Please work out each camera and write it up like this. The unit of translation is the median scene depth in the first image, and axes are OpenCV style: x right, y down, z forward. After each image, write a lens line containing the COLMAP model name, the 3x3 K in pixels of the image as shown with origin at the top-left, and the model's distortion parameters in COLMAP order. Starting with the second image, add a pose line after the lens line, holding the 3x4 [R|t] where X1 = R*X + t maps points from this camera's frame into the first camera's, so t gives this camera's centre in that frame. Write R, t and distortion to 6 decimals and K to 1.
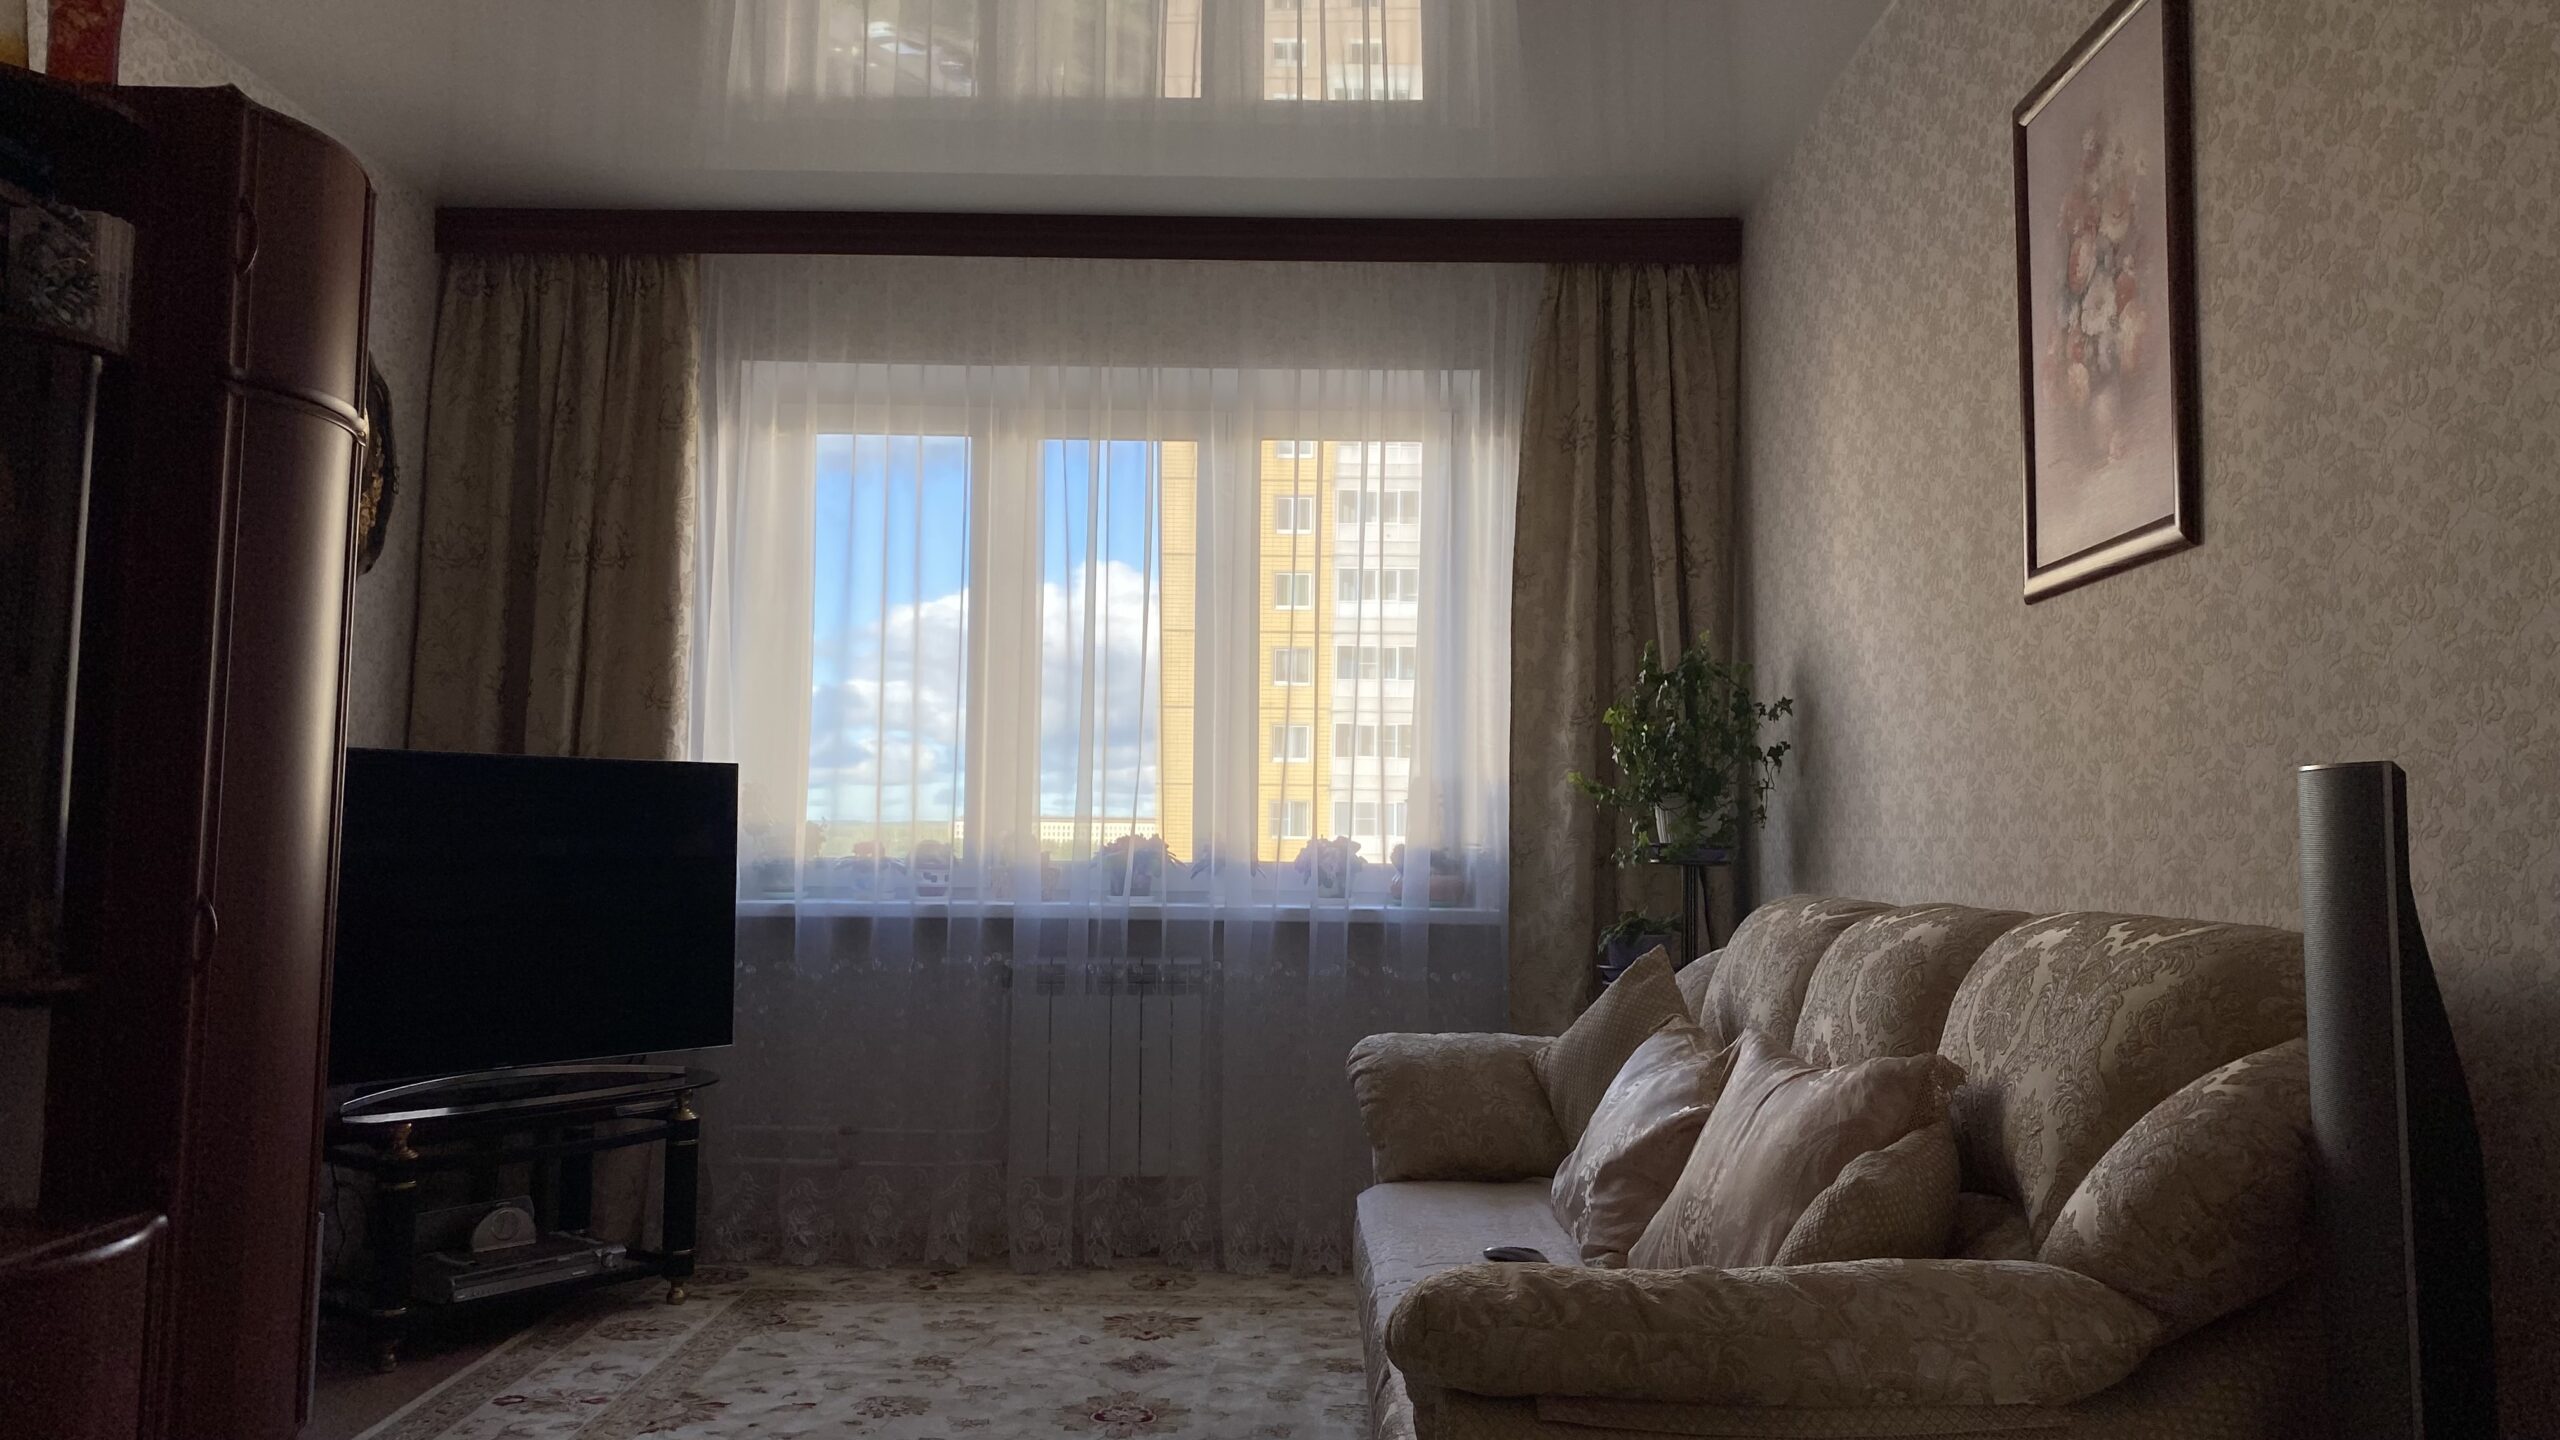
lens RADIAL K [[1911.9, 0, 1283.3], [0, 1911.9, 713.4], [0, 0, 1]] dist [0.009171, 0.000187]
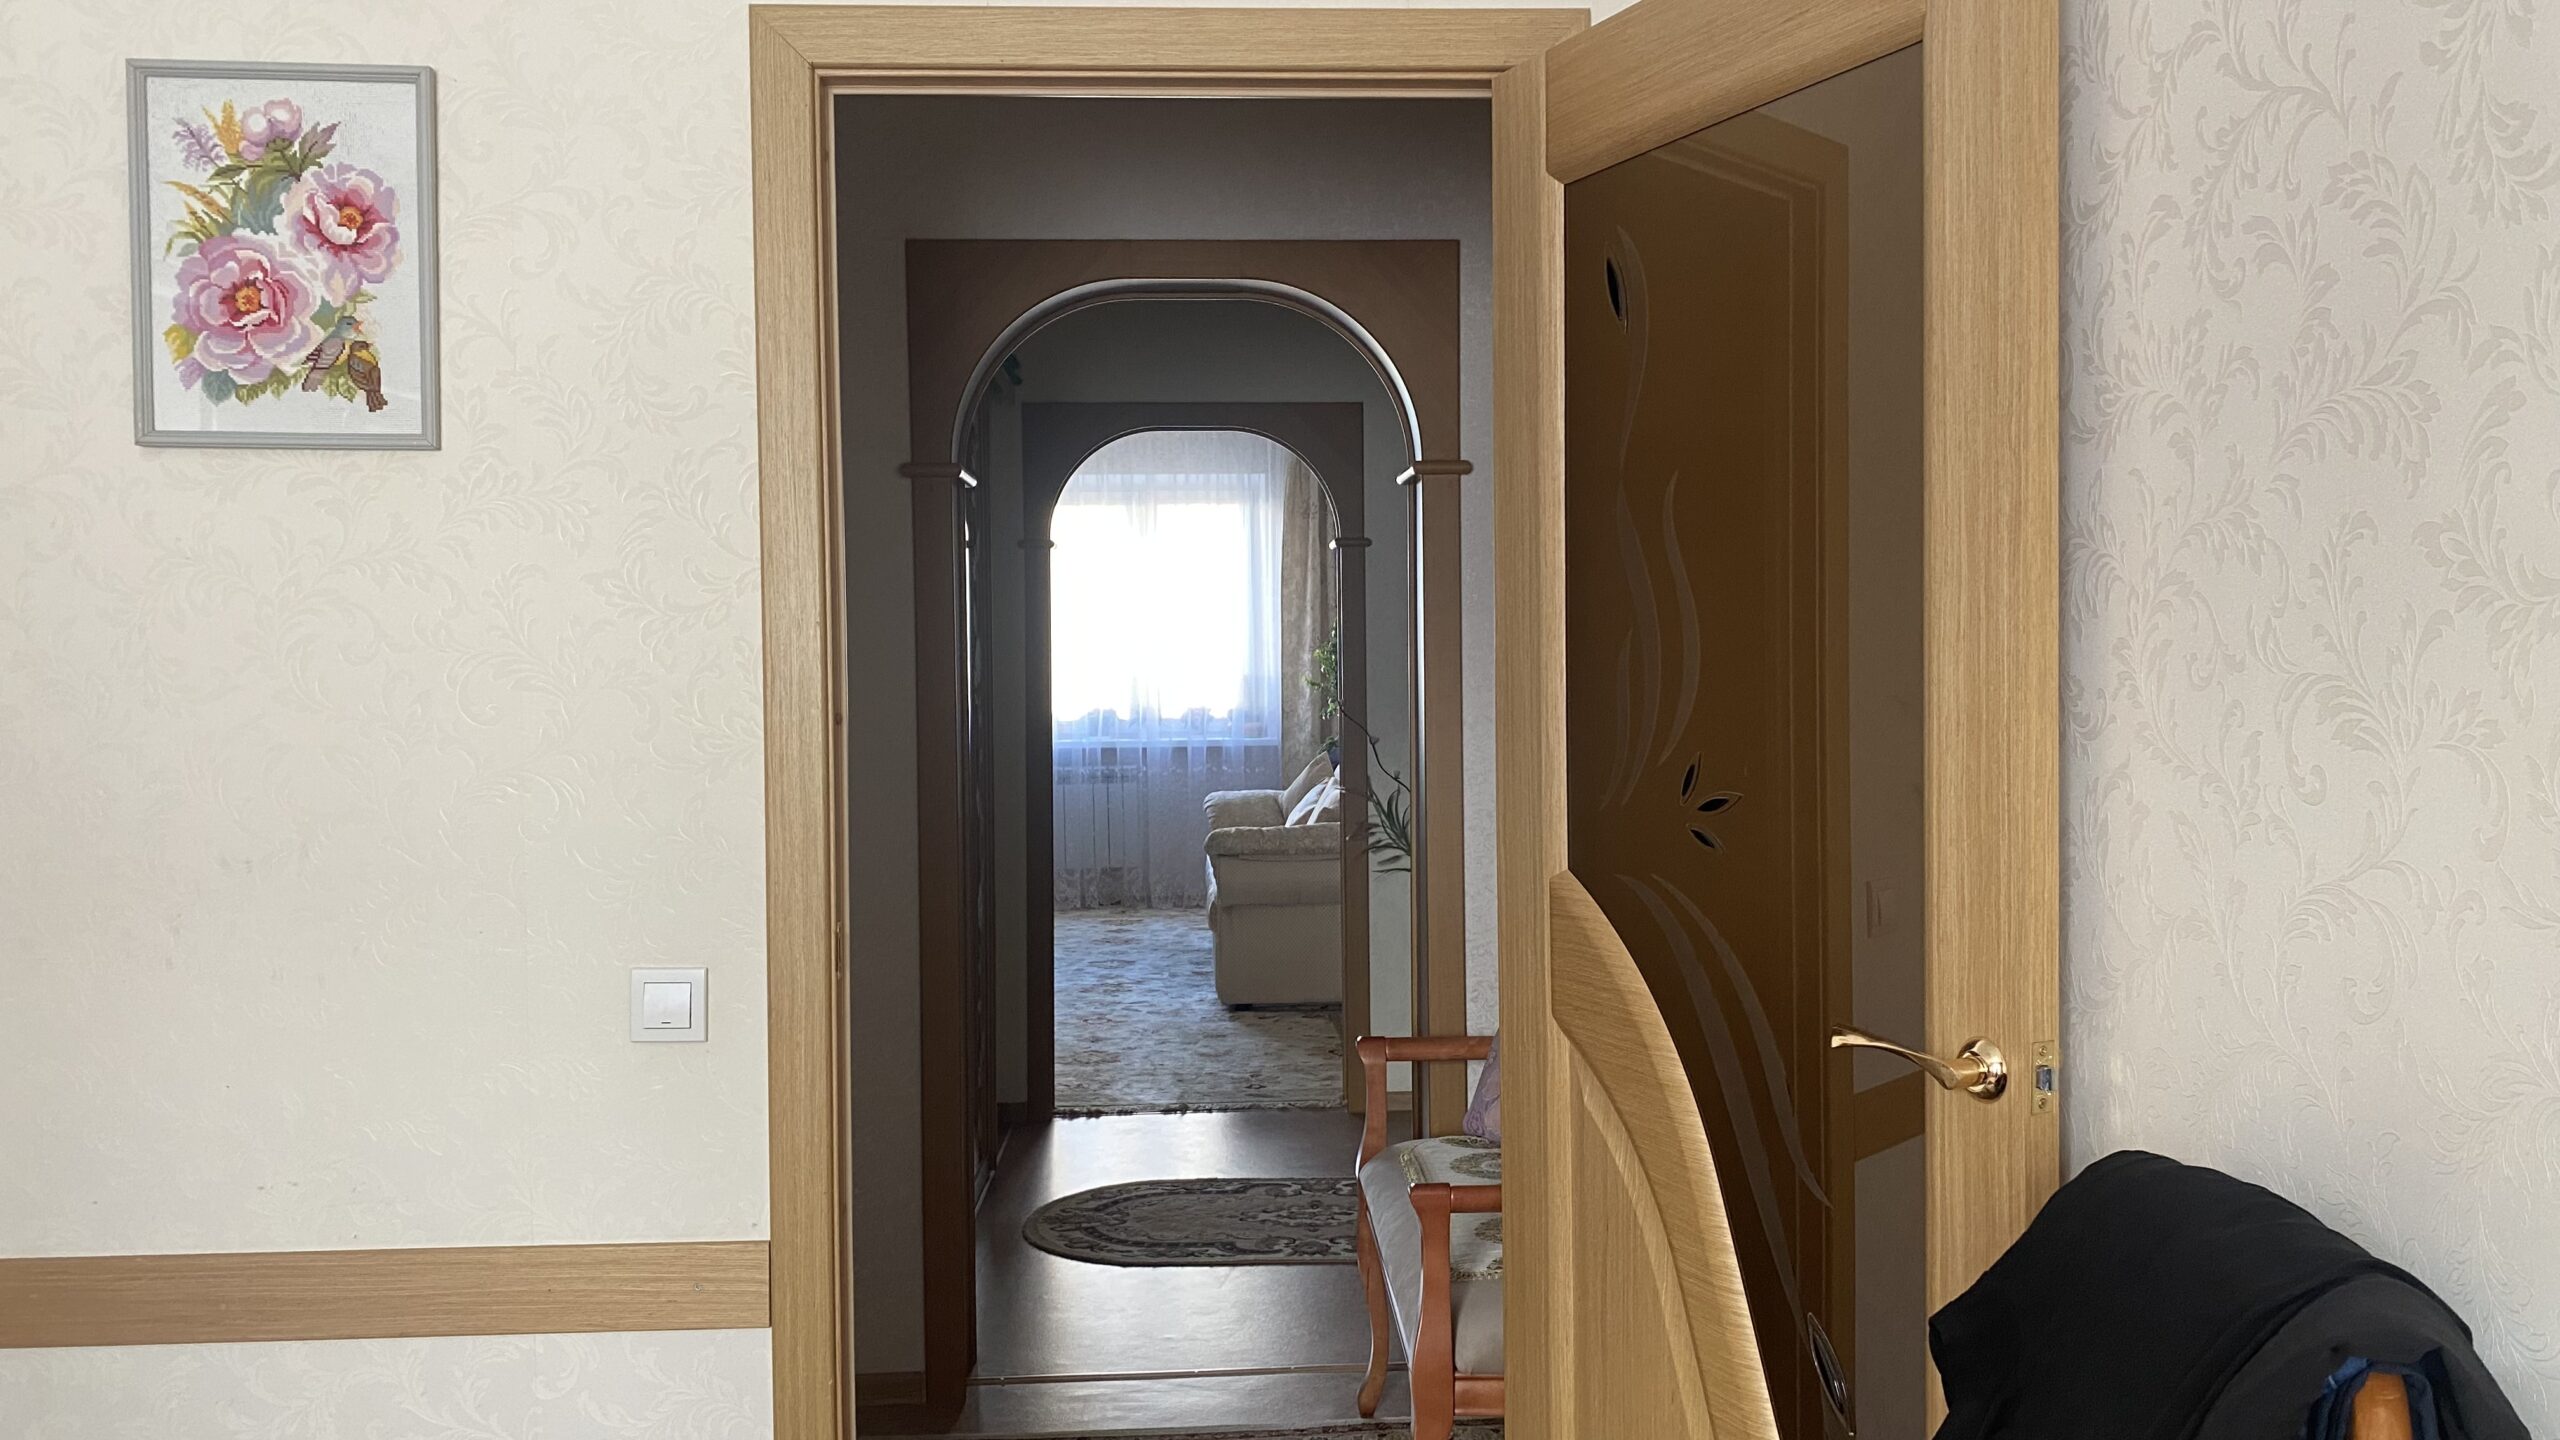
lens RADIAL K [[1911.9, 0, 1282.0], [0, 1911.9, 722.0], [0, 0, 1]] dist [0.009171, 0.000187]
pose [[0.997968, -0.027150, 0.057637, -0.002909], [0.021626, 0.995301, 0.094388, -0.114133], [-0.059929, -0.092950, 0.993866, -1.092604]]
